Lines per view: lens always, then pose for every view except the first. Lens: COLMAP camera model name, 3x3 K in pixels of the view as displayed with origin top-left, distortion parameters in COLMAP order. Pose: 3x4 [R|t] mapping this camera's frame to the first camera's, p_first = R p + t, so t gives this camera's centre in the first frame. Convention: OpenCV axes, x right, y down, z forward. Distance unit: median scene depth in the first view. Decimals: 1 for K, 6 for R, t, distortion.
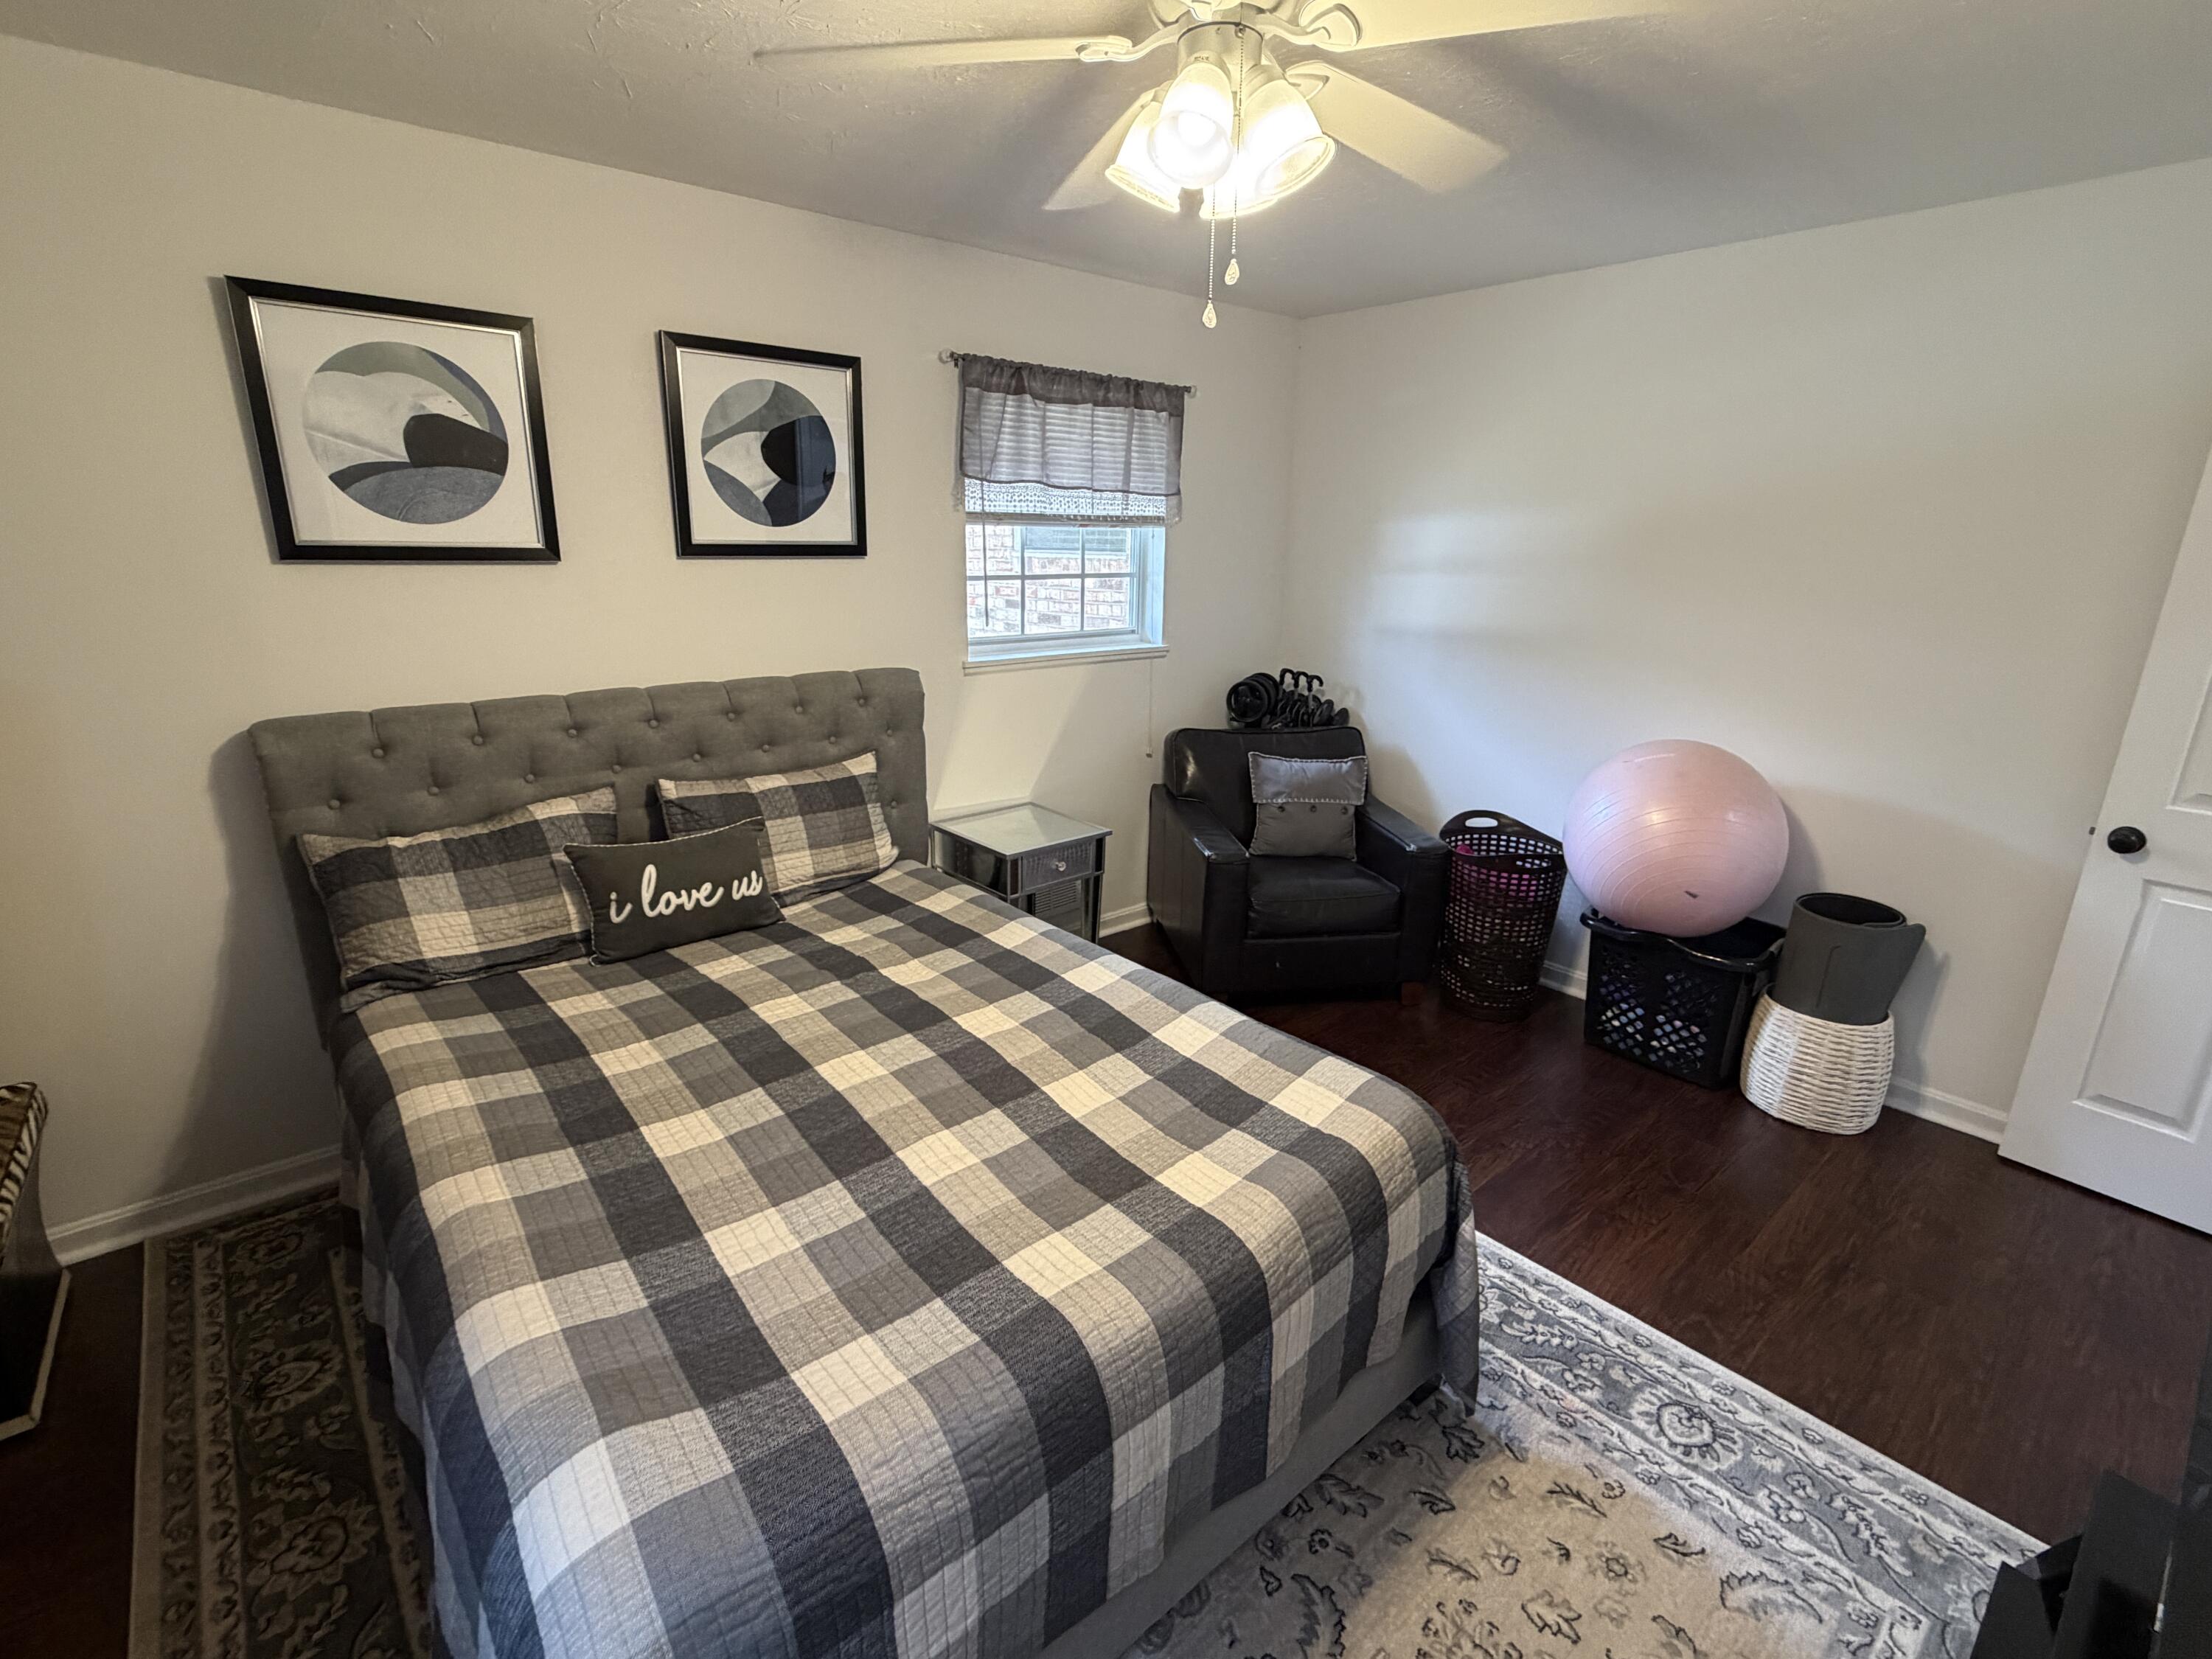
lens RADIAL K [[1007.5, 0, 1100.3], [0, 1007.5, 826.6], [0, 0, 1]] dist [0.002112, -0.001070]
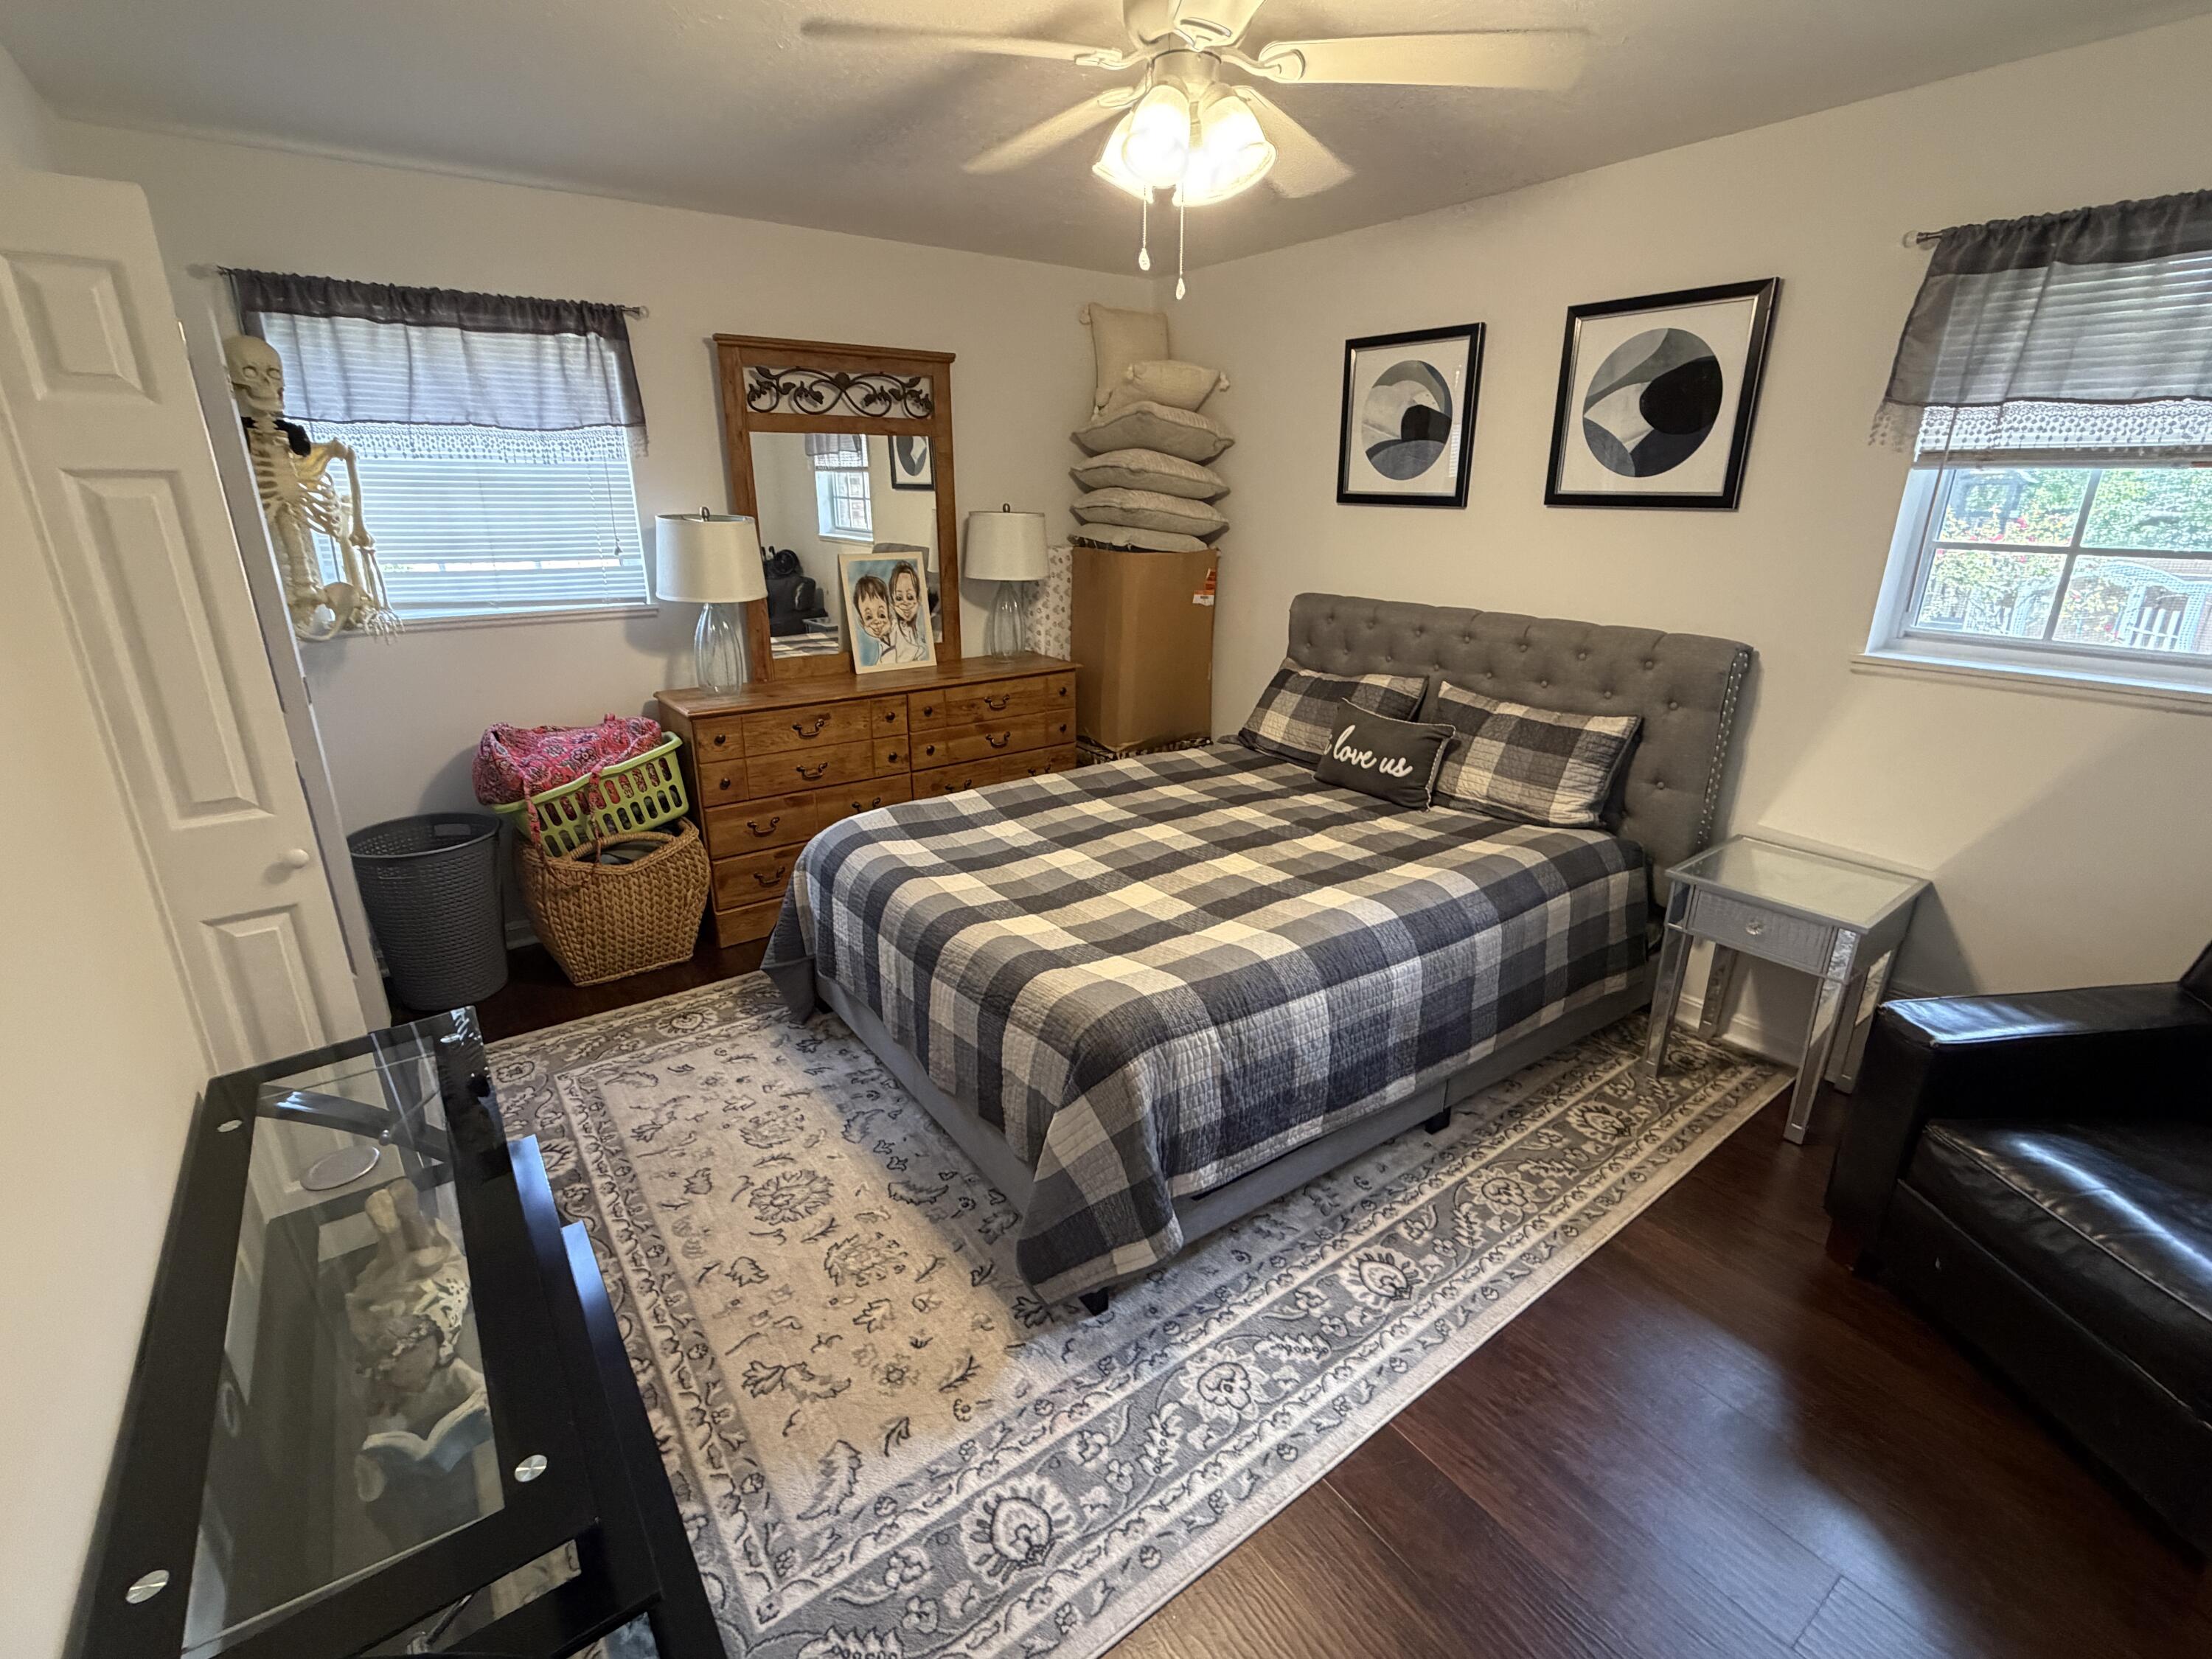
lens RADIAL K [[1007.5, 0, 1105.9], [0, 1007.5, 821.9], [0, 0, 1]] dist [0.002112, -0.001070]
pose [[-0.078036, 0.301701, -0.950204, 0.977680], [-0.284937, 0.906603, 0.311258, -0.183278], [0.955364, 0.295038, 0.015218, 0.719912]]
